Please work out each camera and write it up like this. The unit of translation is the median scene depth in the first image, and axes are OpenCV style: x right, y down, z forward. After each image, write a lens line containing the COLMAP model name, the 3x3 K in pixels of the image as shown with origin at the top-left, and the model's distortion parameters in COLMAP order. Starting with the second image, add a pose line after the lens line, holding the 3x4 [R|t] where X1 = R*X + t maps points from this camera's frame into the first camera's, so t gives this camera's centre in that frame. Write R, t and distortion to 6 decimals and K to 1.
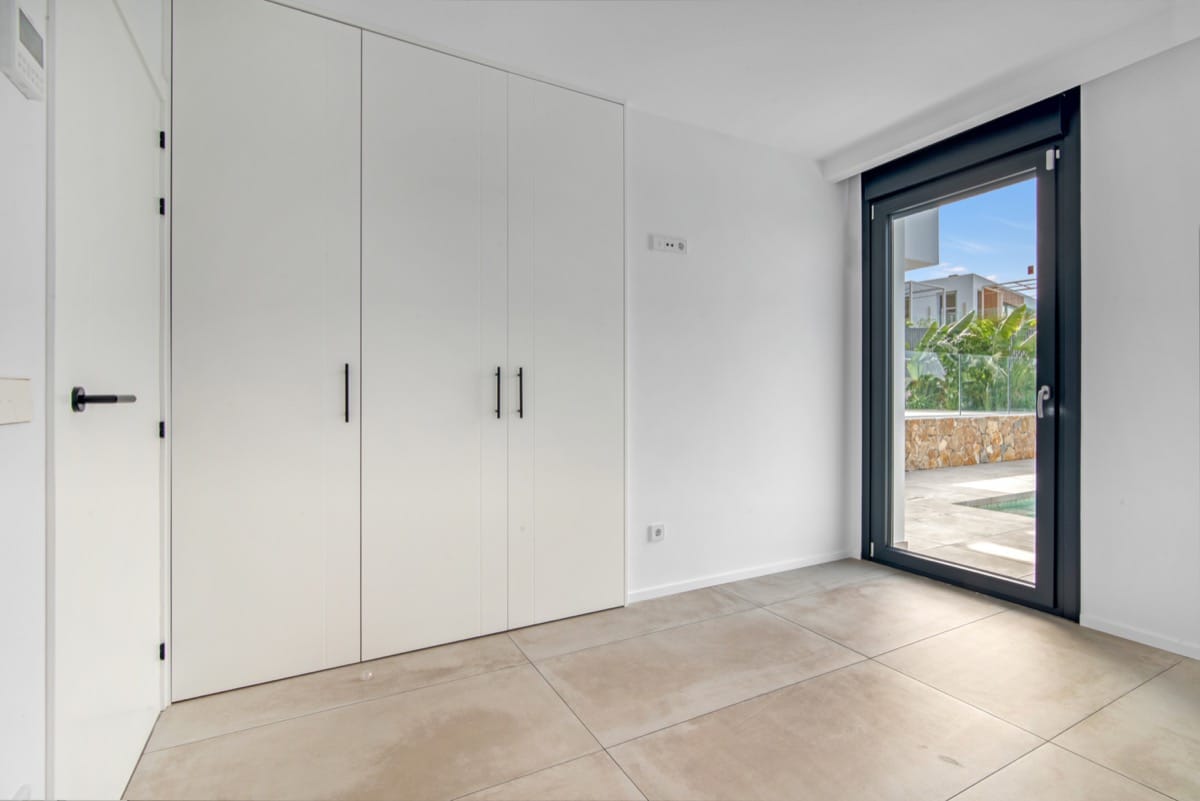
lens RADIAL K [[569.7, 0, 600.0], [0, 569.7, 400.5], [0, 0, 1]] dist [-0.019576, 0.000645]
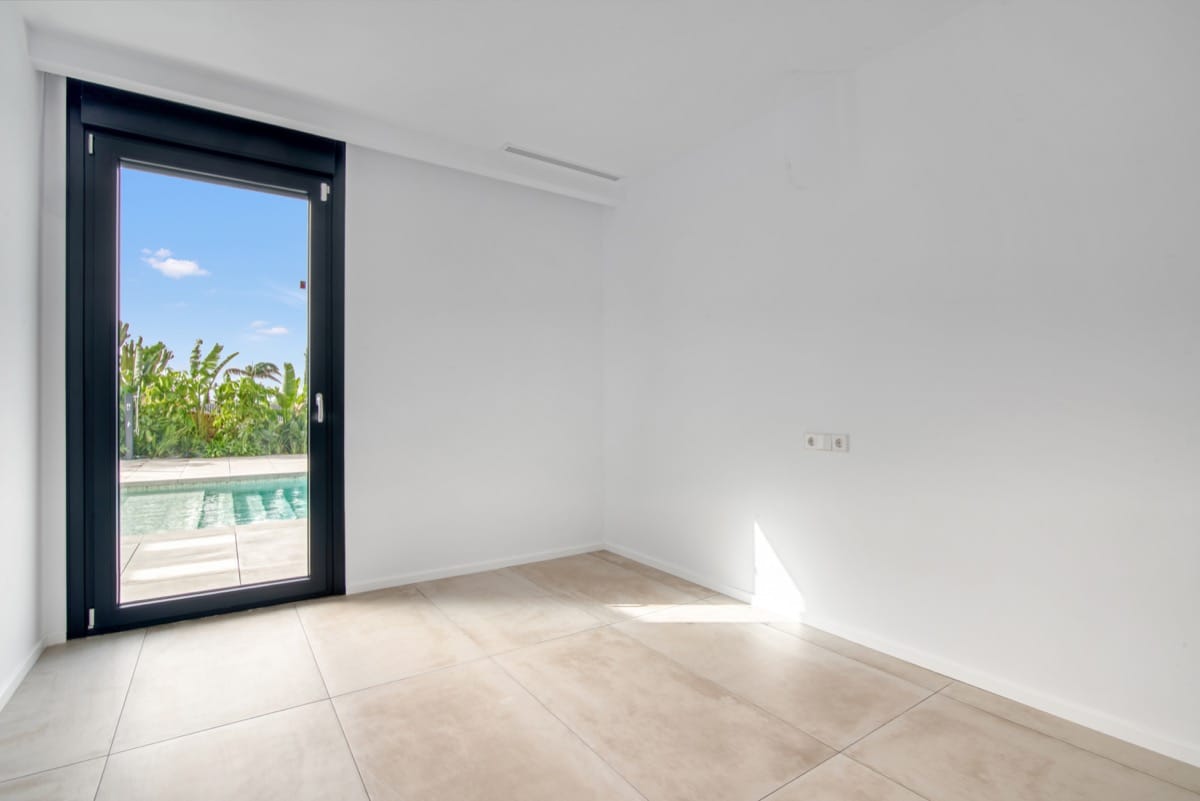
lens RADIAL K [[569.7, 0, 600.0], [0, 569.7, 400.5], [0, 0, 1]] dist [-0.019576, 0.000645]
pose [[-0.140411, 0.005038, 0.990081, -0.311410], [0.008102, 0.999959, -0.003939, -0.001861], [-0.990060, 0.007468, -0.140446, 0.480698]]
